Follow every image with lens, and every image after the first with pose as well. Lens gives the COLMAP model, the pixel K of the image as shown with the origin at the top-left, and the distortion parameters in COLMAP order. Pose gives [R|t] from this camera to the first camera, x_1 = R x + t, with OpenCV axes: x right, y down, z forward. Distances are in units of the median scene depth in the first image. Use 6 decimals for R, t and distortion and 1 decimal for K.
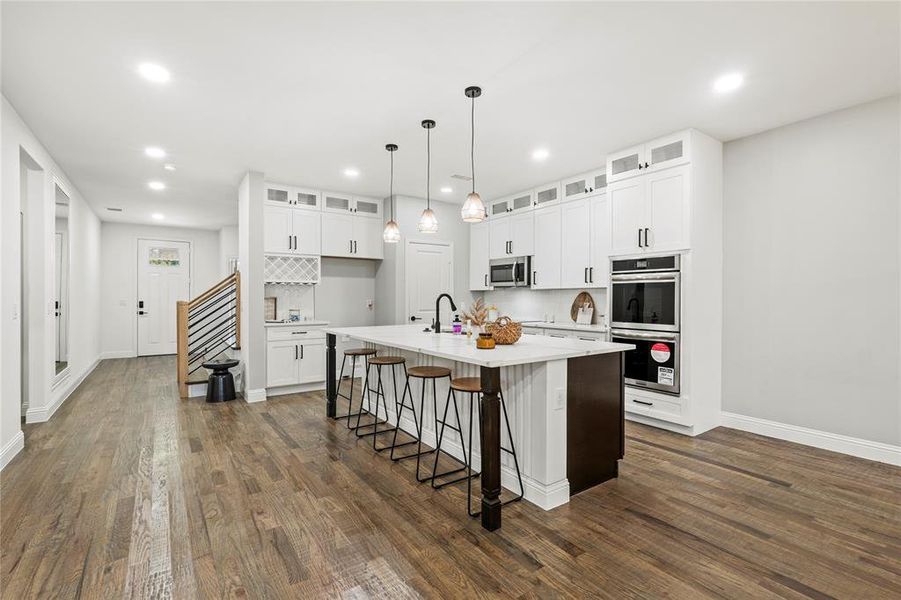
lens RADIAL K [[413.5, 0, 451.6], [0, 413.5, 297.9], [0, 0, 1]] dist [-0.001612, 0.001149]
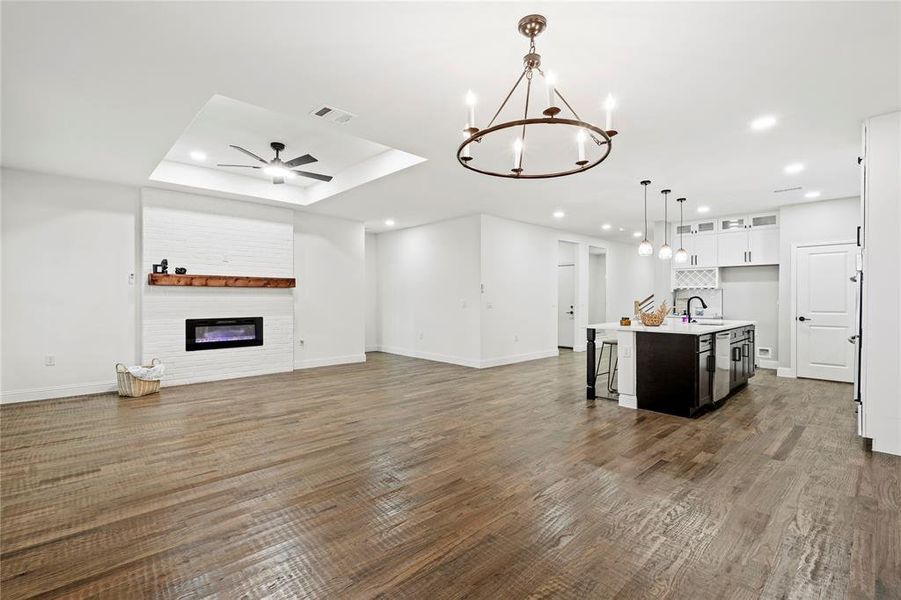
lens RADIAL K [[413.5, 0, 447.4], [0, 413.5, 299.5], [0, 0, 1]] dist [-0.001612, 0.001149]
pose [[0.140482, 0.004128, -0.990075, 1.201208], [-0.000949, 0.999991, 0.004035, -0.003413], [0.990083, 0.000373, 0.140484, -0.059156]]
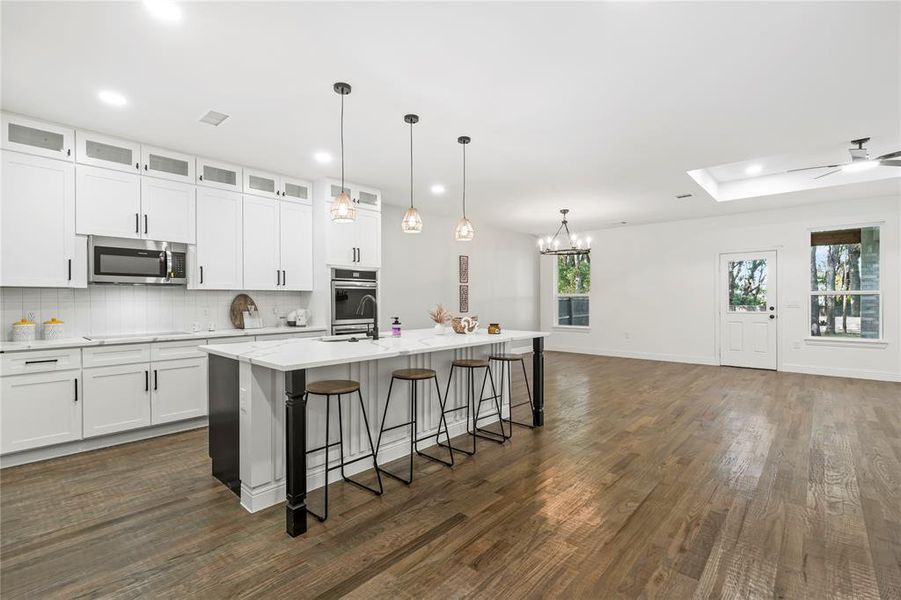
lens RADIAL K [[413.5, 0, 450.8], [0, 413.5, 296.1], [0, 0, 1]] dist [-0.001612, 0.001149]
pose [[-0.219431, 0.008158, 0.975594, -0.847436], [0.003736, 0.999965, -0.007522, -0.001786], [-0.975621, 0.001994, -0.219454, 0.941458]]
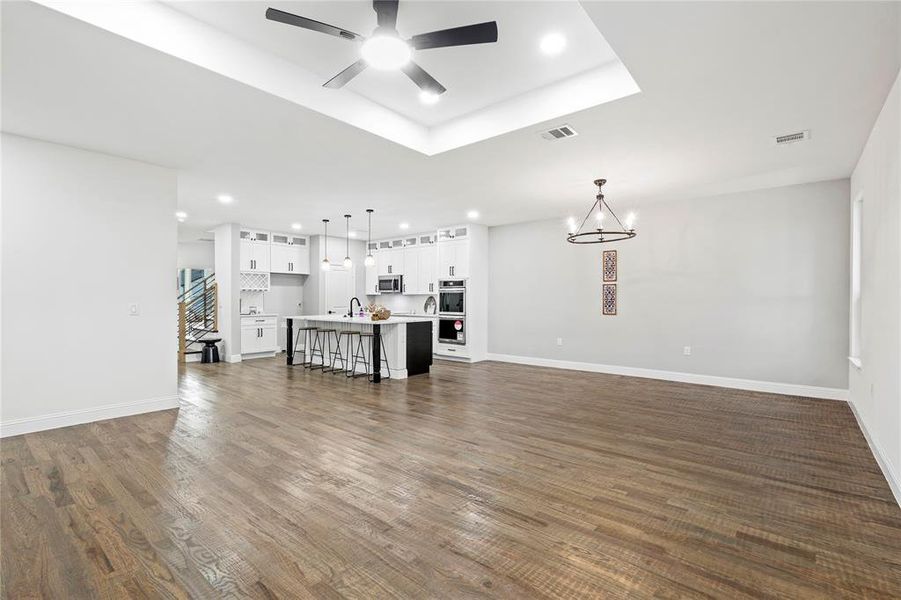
lens RADIAL K [[413.5, 0, 448.7], [0, 413.5, 301.6], [0, 0, 1]] dist [-0.001612, 0.001149]
pose [[0.968178, 0.000177, 0.250262, -0.070571], [-0.002090, 0.999971, 0.007376, -0.006179], [-0.250253, -0.007664, 0.968150, -0.963947]]
